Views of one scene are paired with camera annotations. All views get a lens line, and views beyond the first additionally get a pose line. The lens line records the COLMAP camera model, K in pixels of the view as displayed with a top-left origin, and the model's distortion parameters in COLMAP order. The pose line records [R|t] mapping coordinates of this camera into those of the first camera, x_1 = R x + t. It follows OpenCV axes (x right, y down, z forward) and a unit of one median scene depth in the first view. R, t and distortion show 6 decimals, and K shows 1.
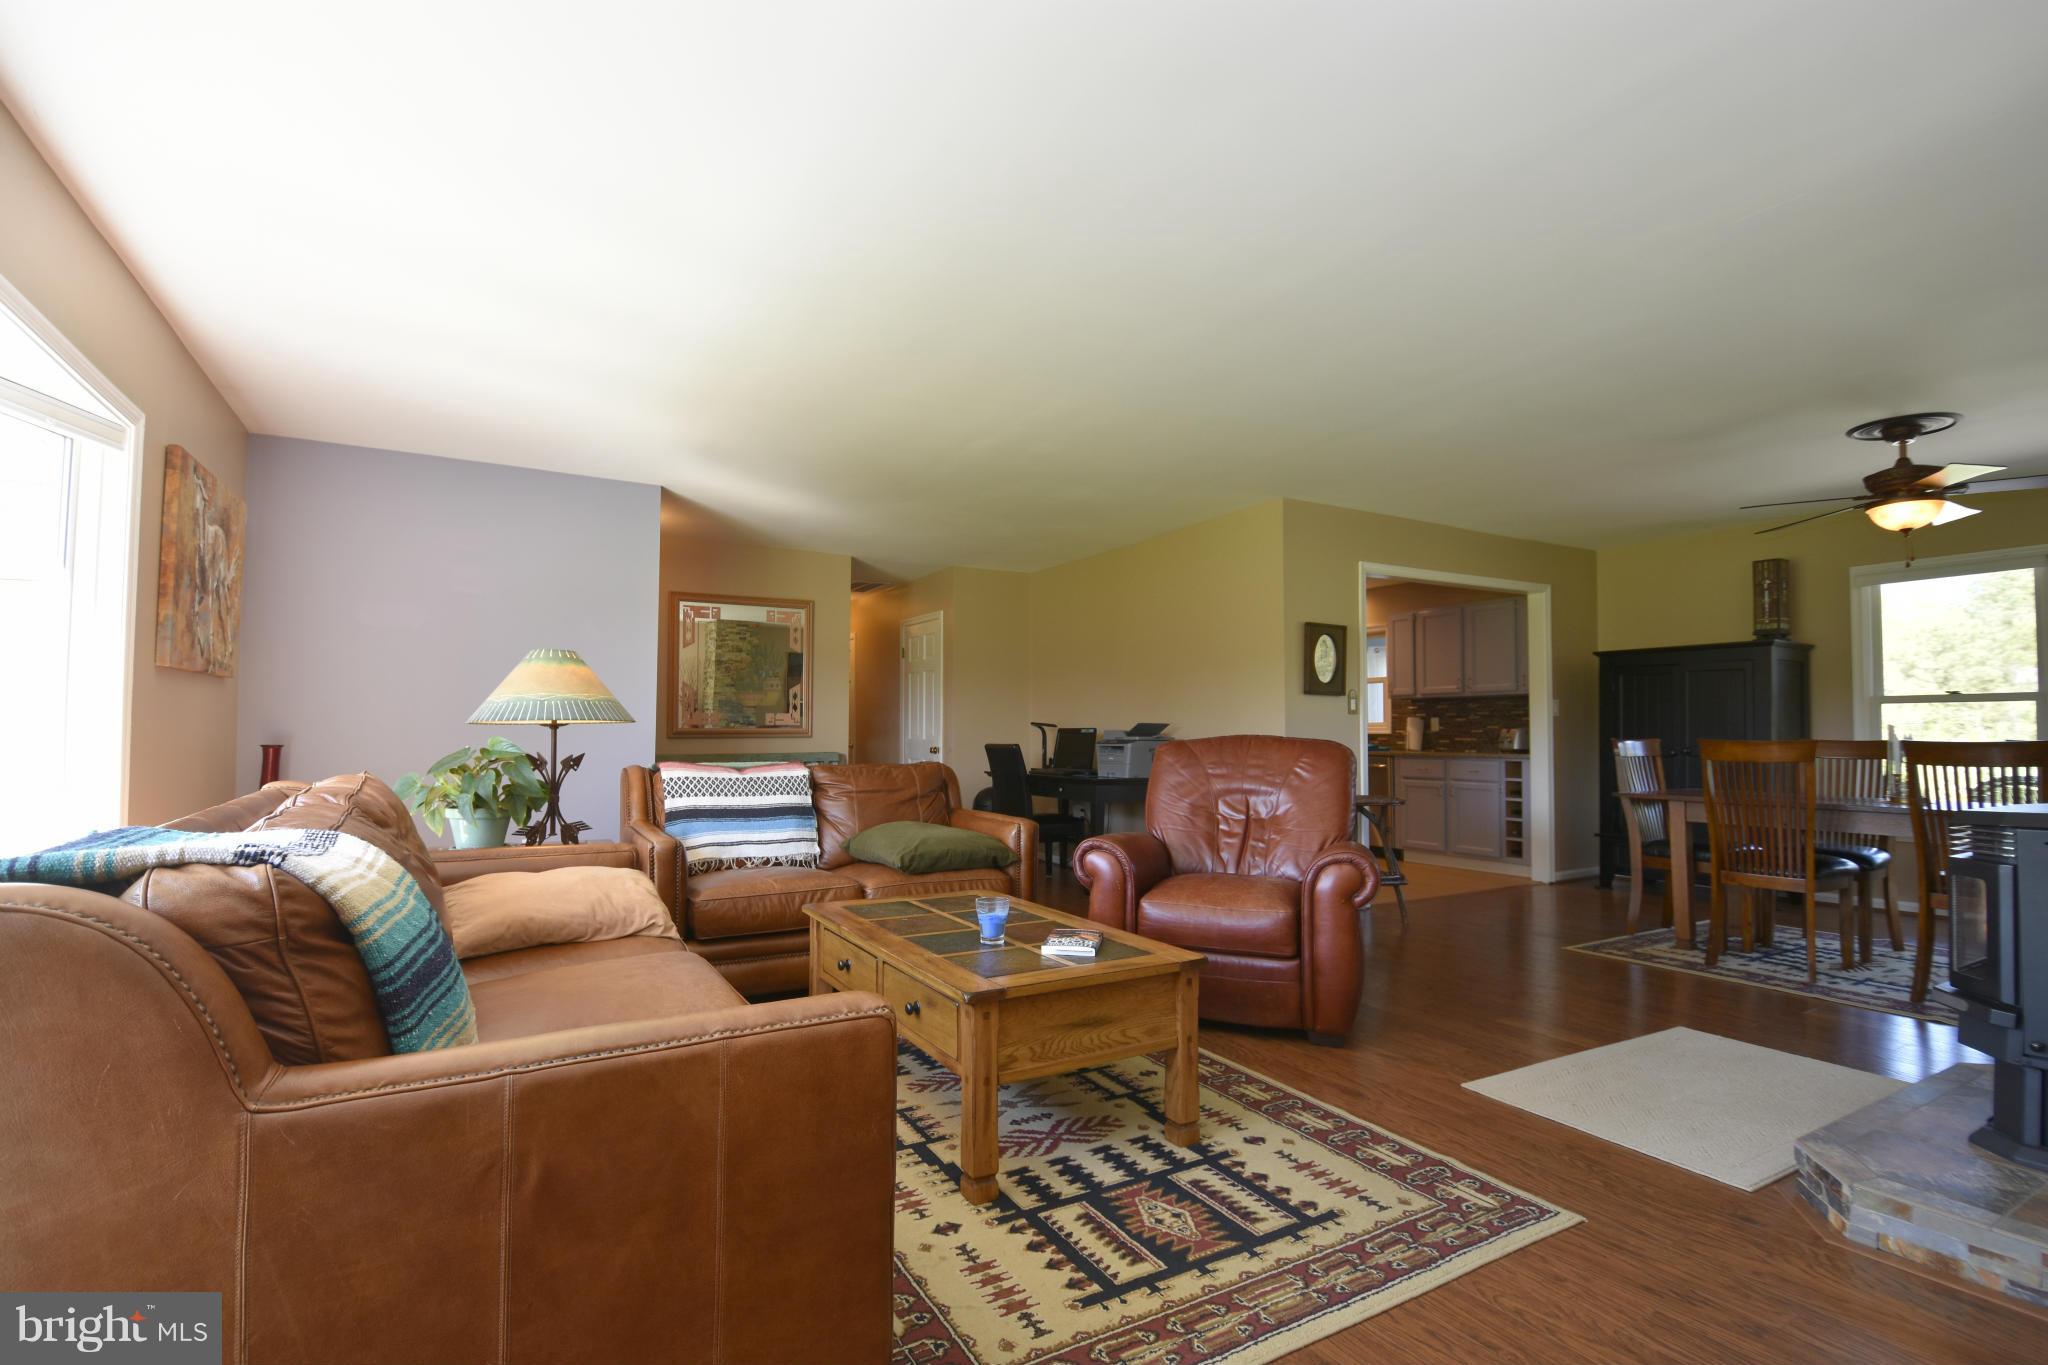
lens RADIAL K [[927.3, 0, 1003.9], [0, 927.3, 704.0], [0, 0, 1]] dist [-0.003556, -0.013079]
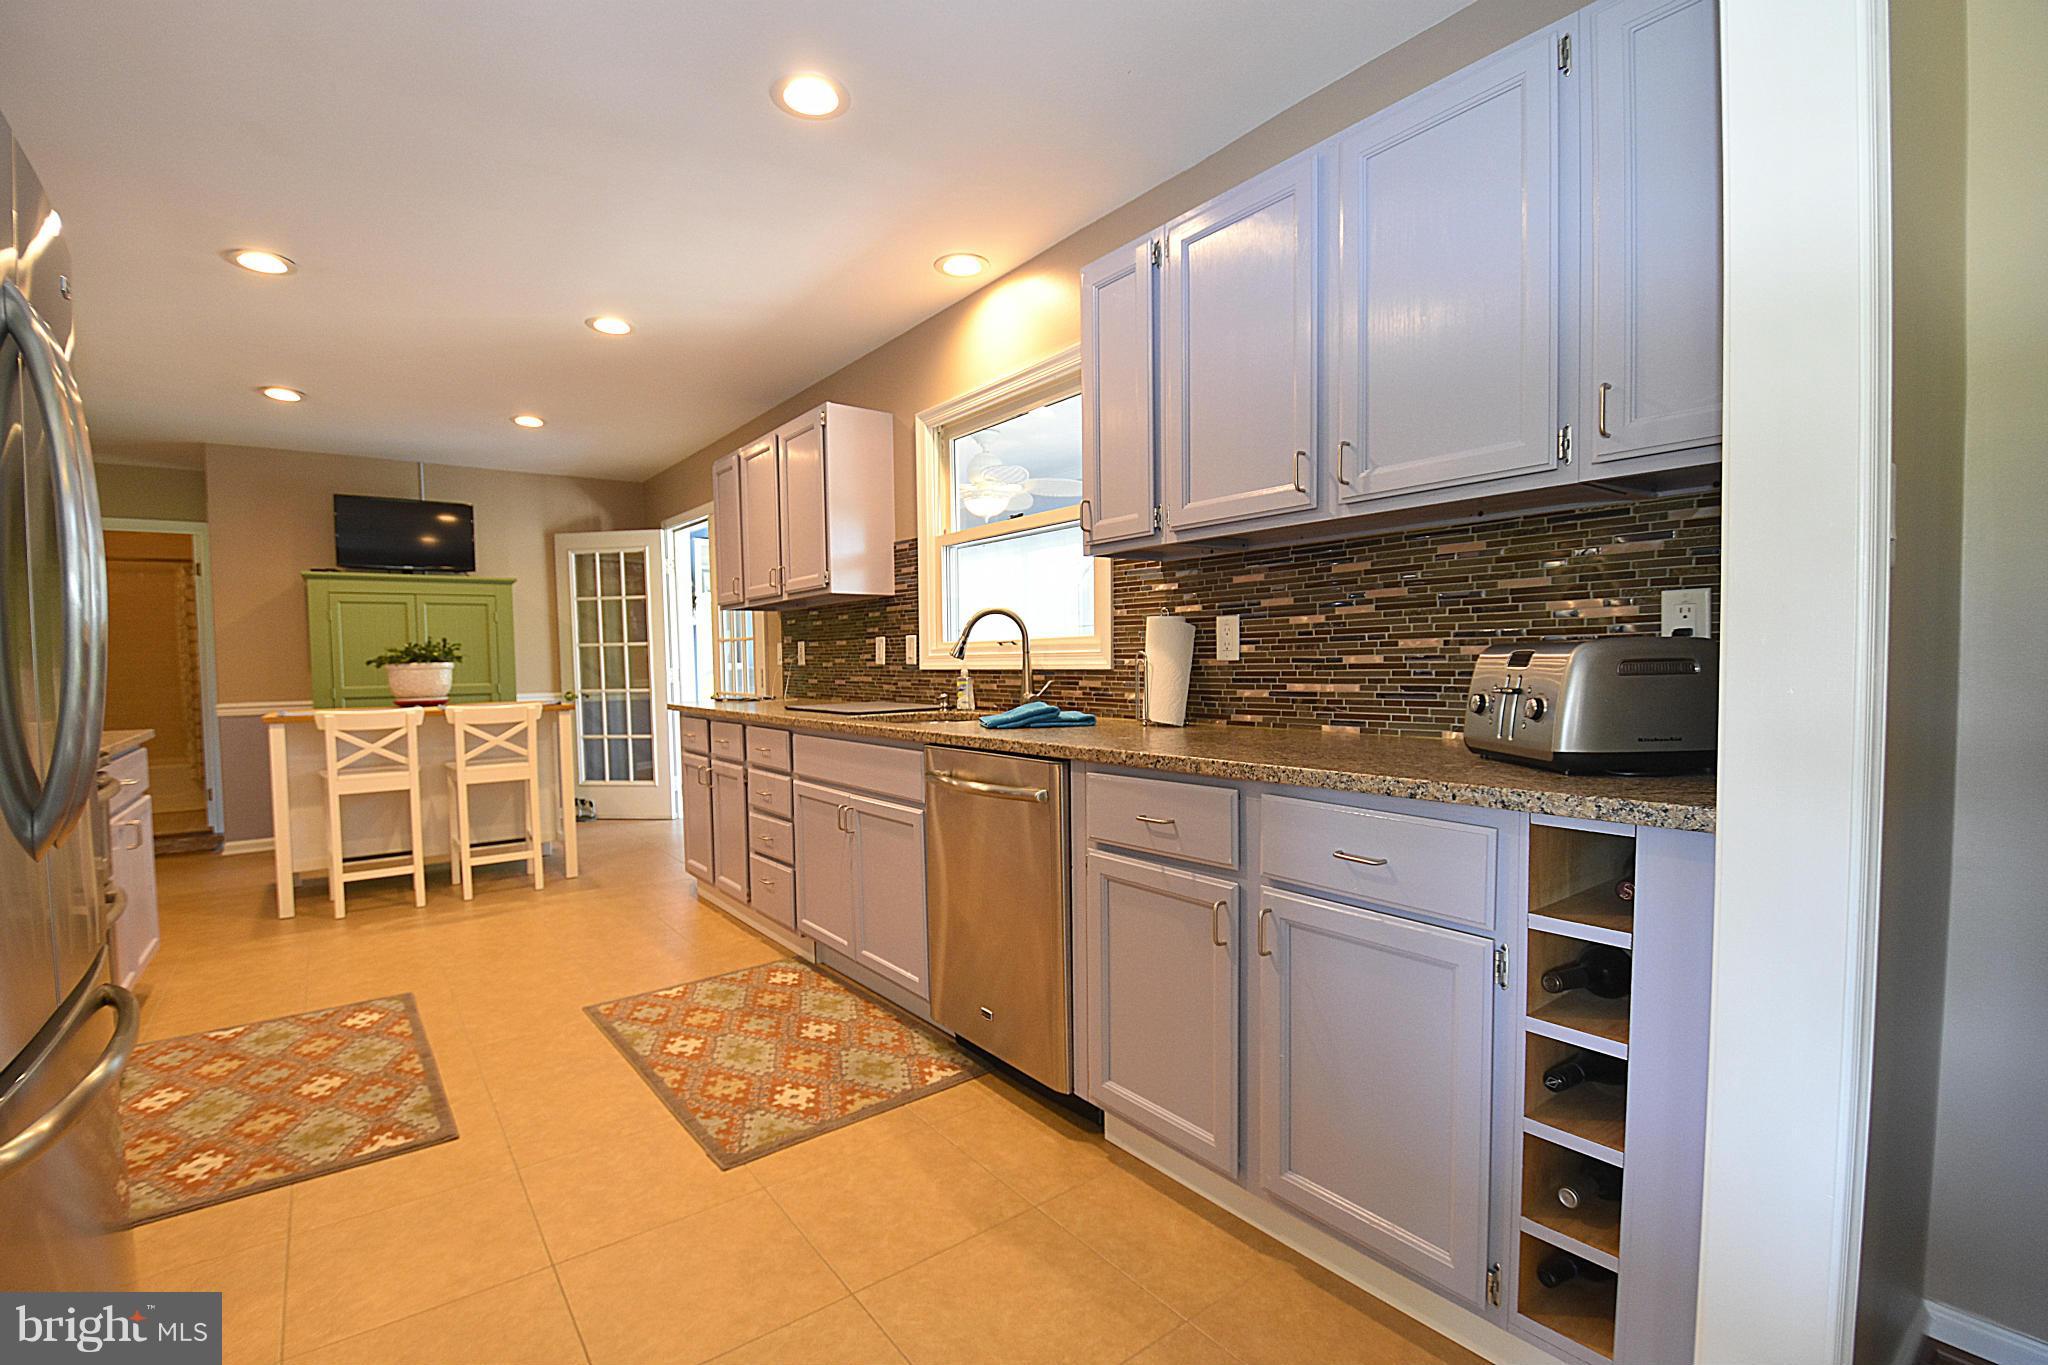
lens RADIAL K [[915.7, 0, 1011.1], [0, 915.7, 699.6], [0, 0, 1]] dist [0.003574, -0.014099]
pose [[0.989825, -0.025812, 0.139926, 0.499886], [0.014717, 0.996706, 0.079758, 0.024411], [-0.141524, -0.076887, 0.986944, 1.010208]]
